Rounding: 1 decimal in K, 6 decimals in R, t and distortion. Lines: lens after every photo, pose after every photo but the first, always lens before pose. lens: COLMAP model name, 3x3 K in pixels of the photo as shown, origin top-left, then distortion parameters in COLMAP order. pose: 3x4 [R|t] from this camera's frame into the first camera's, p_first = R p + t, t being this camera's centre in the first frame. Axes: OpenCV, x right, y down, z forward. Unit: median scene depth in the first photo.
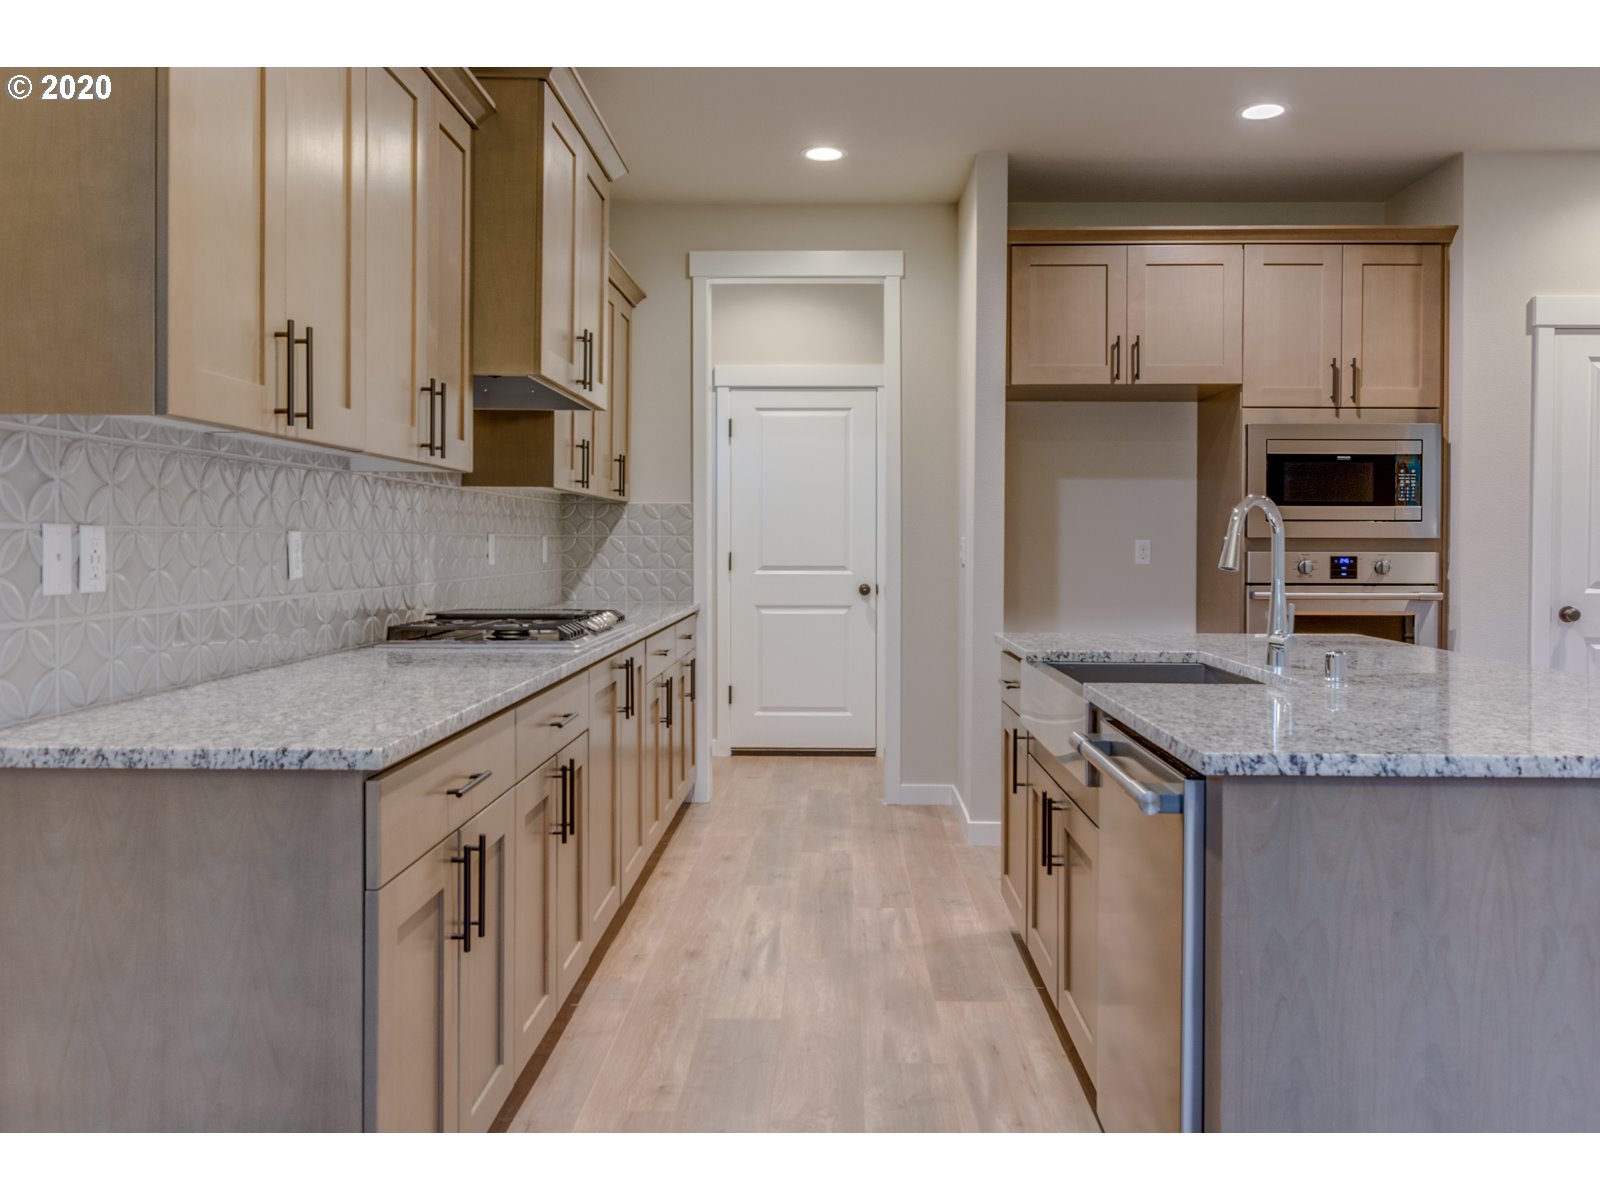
lens RADIAL K [[1240.0, 0, 810.2], [0, 1240.0, 551.6], [0, 0, 1]] dist [0.004017, -0.004755]
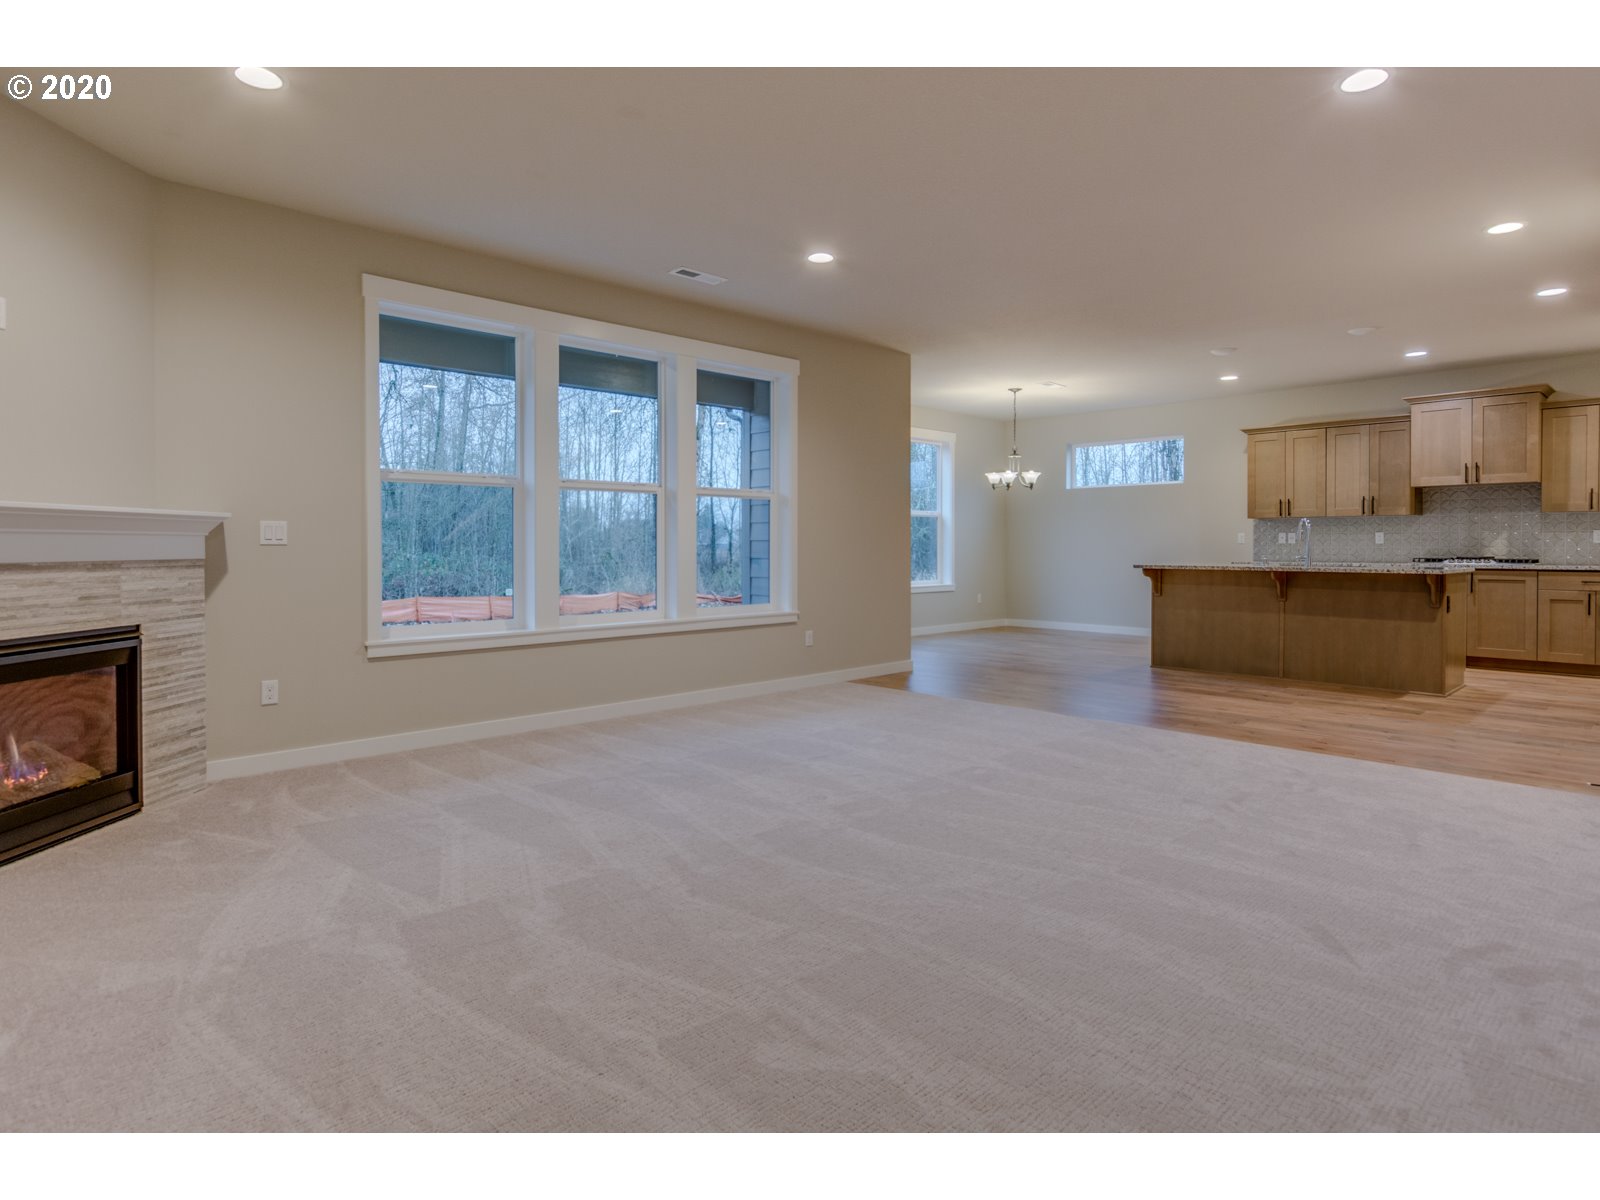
lens RADIAL K [[881.1, 0, 806.9], [0, 881.1, 552.1], [0, 0, 1]] dist [0.005625, -0.001527]
pose [[-0.704034, 0.000842, -0.710166, 1.832194], [-0.009740, 0.999894, 0.010842, 0.022295], [0.710100, 0.014550, -0.703951, 1.015926]]
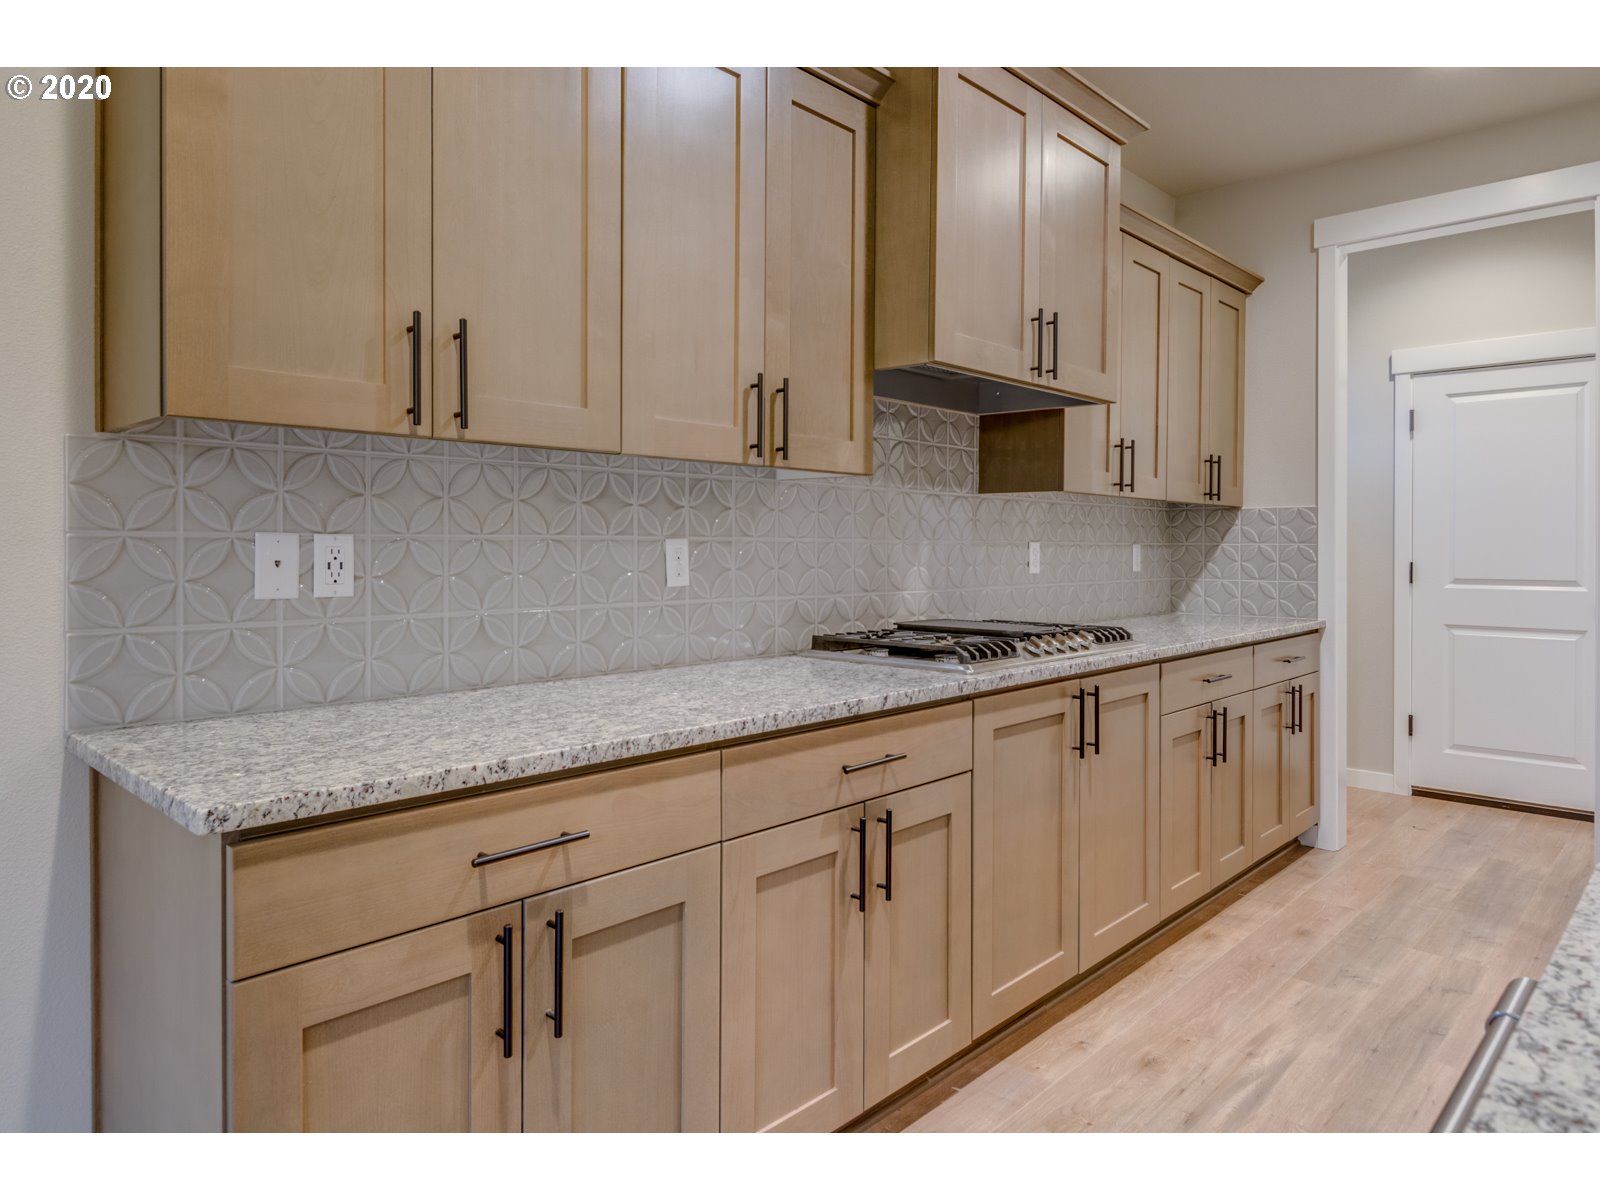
lens RADIAL K [[993.4, 0, 806.9], [0, 993.4, 553.4], [0, 0, 1]] dist [-0.001021, 0.000144]
pose [[0.740728, 0.002978, -0.671798, 0.125306], [-0.006185, 0.999978, -0.002387, -0.002091], [0.671776, 0.005923, 0.740731, 0.270698]]
